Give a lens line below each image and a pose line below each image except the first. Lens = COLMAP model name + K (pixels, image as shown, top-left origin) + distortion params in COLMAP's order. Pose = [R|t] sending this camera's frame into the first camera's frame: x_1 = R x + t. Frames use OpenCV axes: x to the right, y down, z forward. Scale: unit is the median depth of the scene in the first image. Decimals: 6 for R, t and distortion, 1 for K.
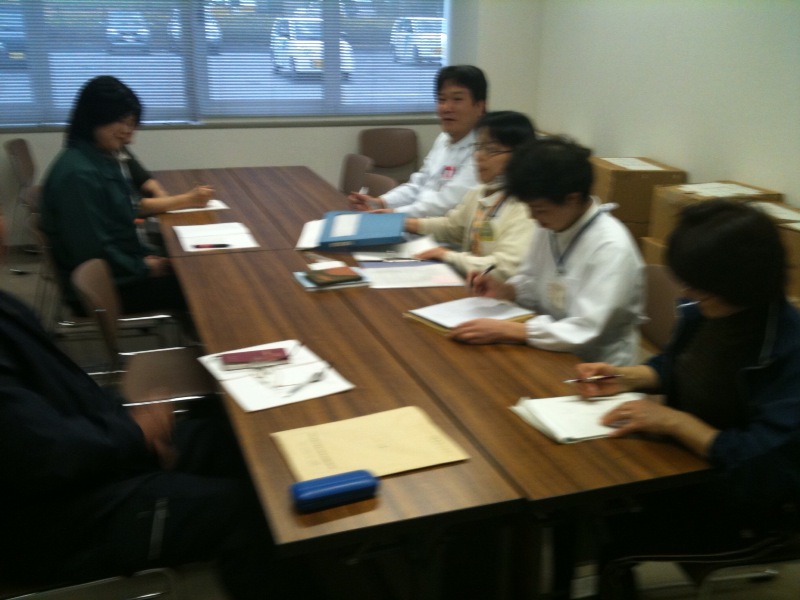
lens RADIAL K [[789.5, 0, 400.0], [0, 789.5, 300.0], [0, 0, 1]] dist [0.010306, 0.002755]
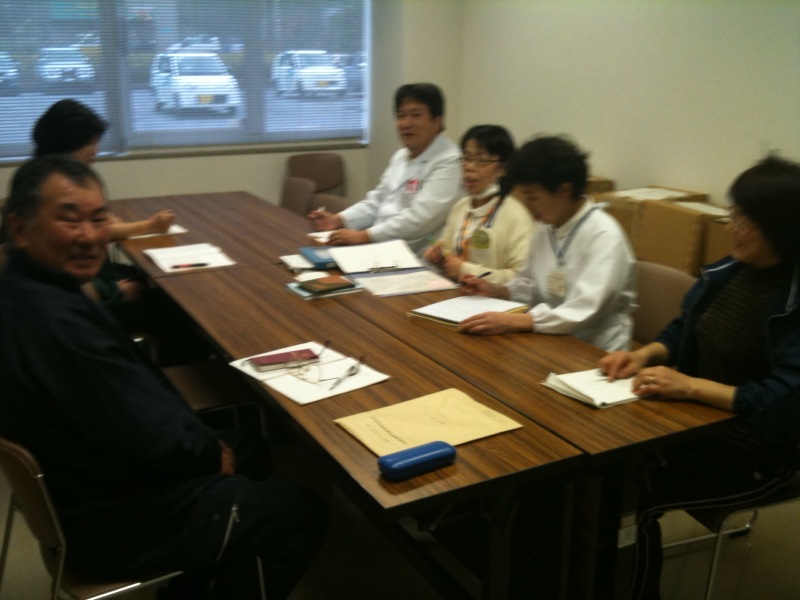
lens RADIAL K [[795.7, 0, 400.0], [0, 795.7, 300.0], [0, 0, 1]] dist [-0.016793, 0.005185]
pose [[0.989555, -0.058694, 0.131667, -0.142198], [0.063794, 0.997354, -0.034850, 0.035657], [-0.129274, 0.042886, 0.990681, -0.047836]]
